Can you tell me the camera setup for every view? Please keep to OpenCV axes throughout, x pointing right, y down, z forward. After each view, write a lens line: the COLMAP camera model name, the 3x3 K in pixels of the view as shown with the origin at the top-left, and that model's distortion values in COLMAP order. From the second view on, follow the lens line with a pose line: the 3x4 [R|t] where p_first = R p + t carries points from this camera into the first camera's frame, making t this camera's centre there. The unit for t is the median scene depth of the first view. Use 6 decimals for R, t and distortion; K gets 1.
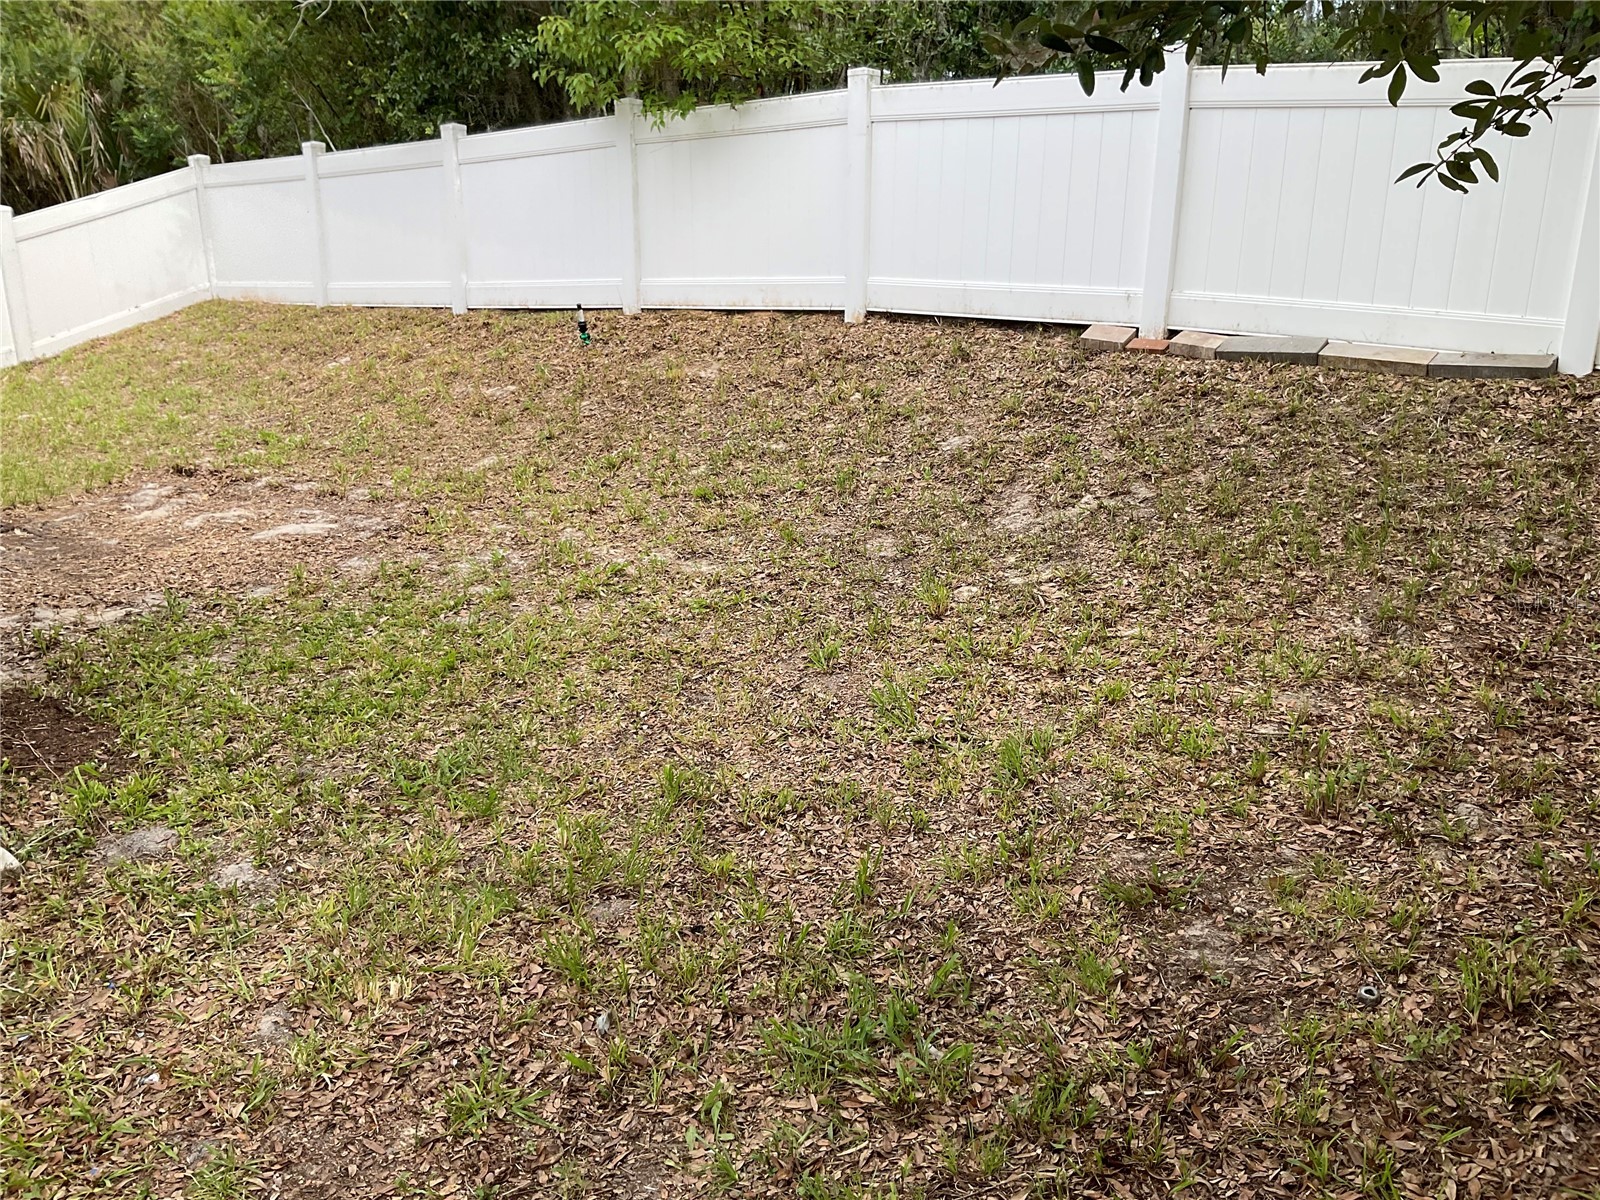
lens RADIAL K [[1304.8, 0, 800.0], [0, 1304.8, 600.0], [0, 0, 1]] dist [0.099231, -0.187577]
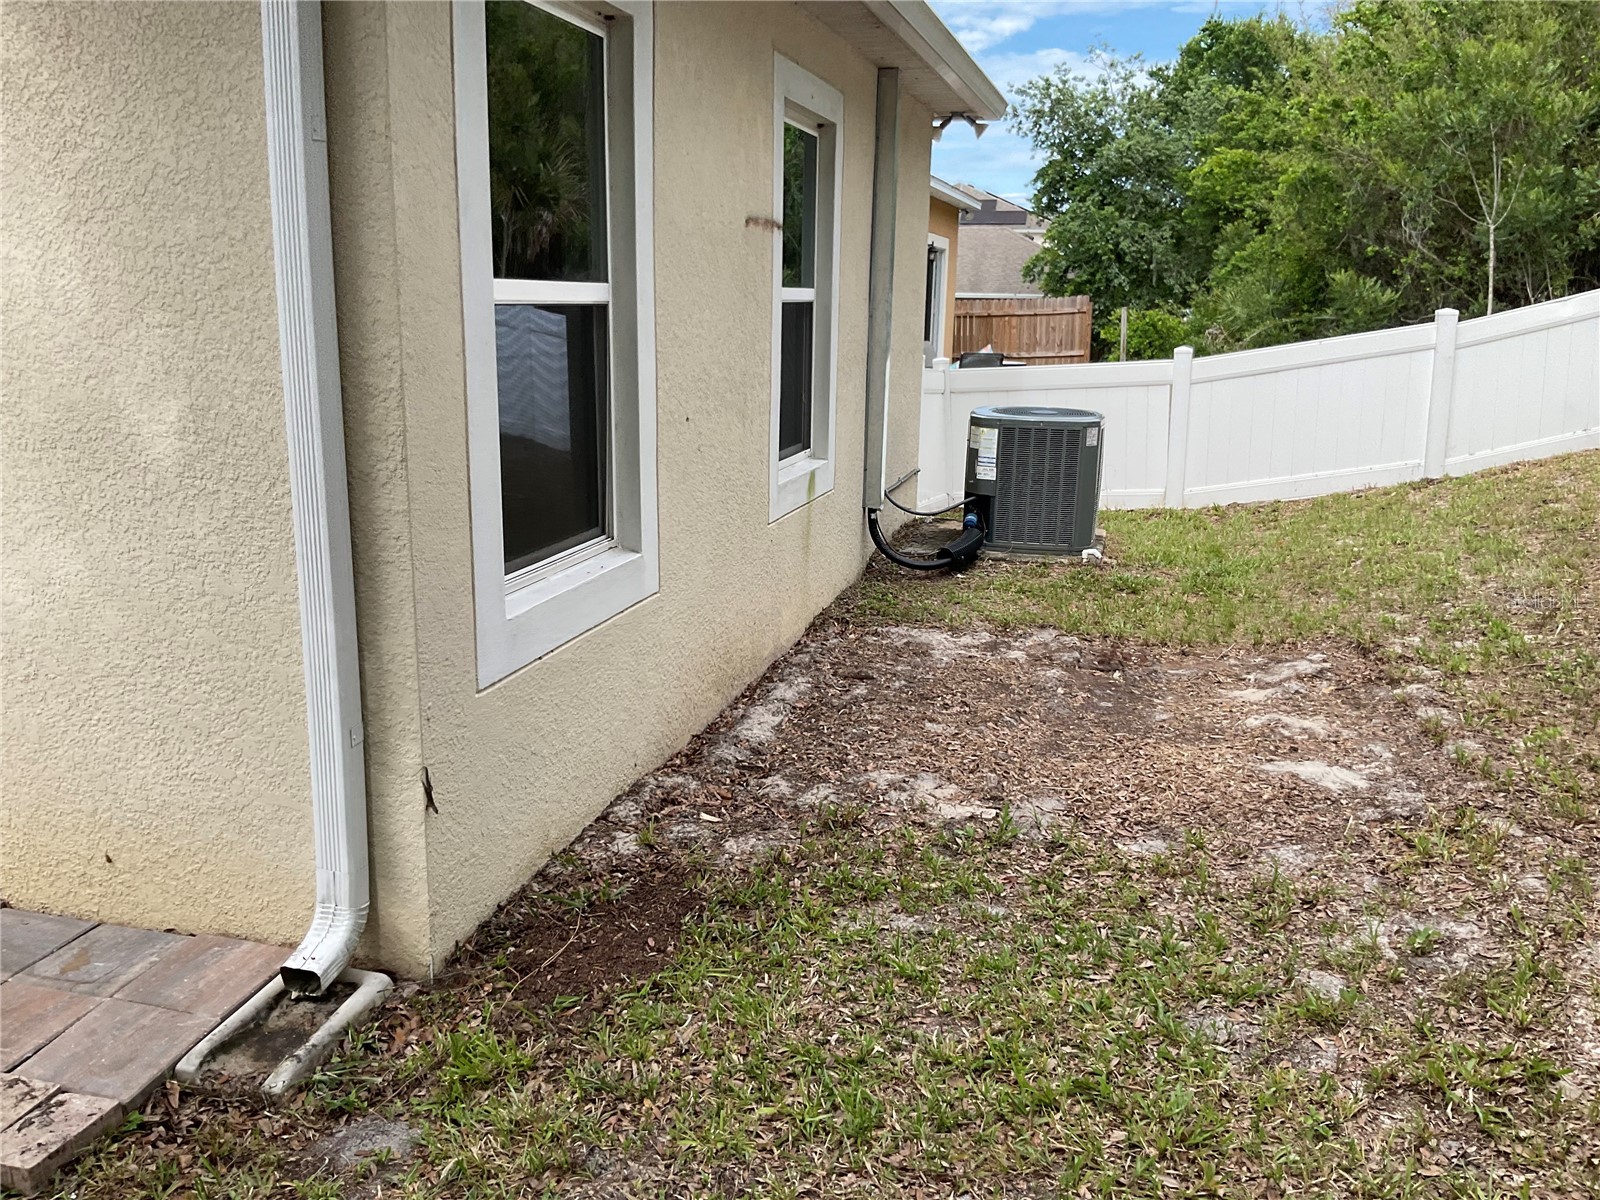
lens RADIAL K [[1304.8, 0, 800.0], [0, 1304.8, 600.0], [0, 0, 1]] dist [0.099231, -0.187577]
pose [[0.397433, 0.205625, -0.894296, 0.137384], [-0.260409, 0.959777, 0.104953, -0.148870], [0.879906, 0.191171, 0.434993, 0.418903]]
